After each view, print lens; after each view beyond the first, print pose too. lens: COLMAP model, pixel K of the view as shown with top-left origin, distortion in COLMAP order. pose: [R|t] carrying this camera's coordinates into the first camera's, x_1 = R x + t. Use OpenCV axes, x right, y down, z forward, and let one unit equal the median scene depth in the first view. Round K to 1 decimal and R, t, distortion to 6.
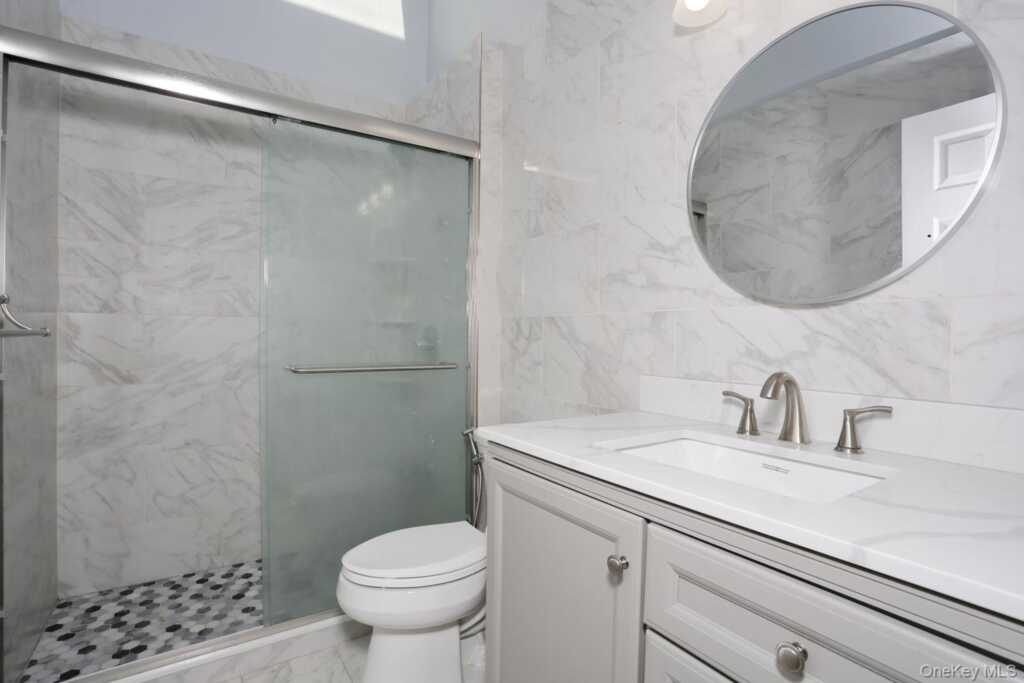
lens RADIAL K [[491.5, 0, 513.6], [0, 491.5, 336.4], [0, 0, 1]] dist [-0.030328, 0.007345]
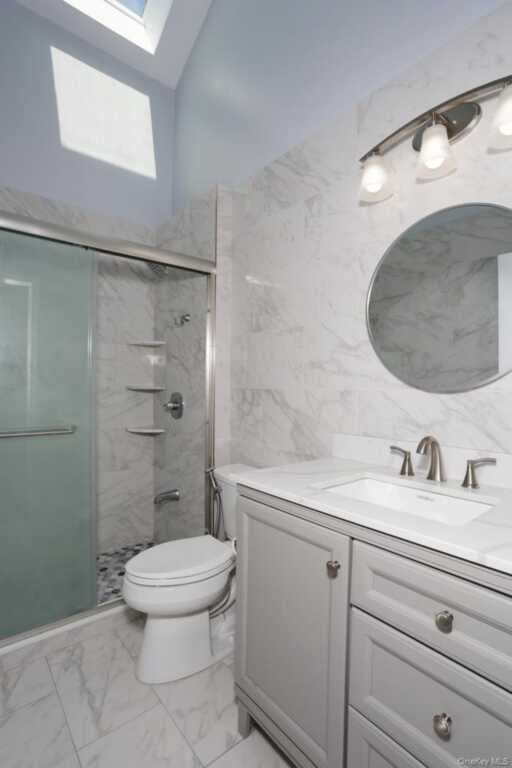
lens RADIAL K [[368.6, 0, 256.9], [0, 368.6, 387.6], [0, 0, 1]] dist [-0.030328, 0.007345]
pose [[0.995316, -0.000274, 0.096674, -0.078475], [0.000134, 0.999999, 0.001459, -0.059369], [-0.096674, -0.001439, 0.995315, -0.079142]]
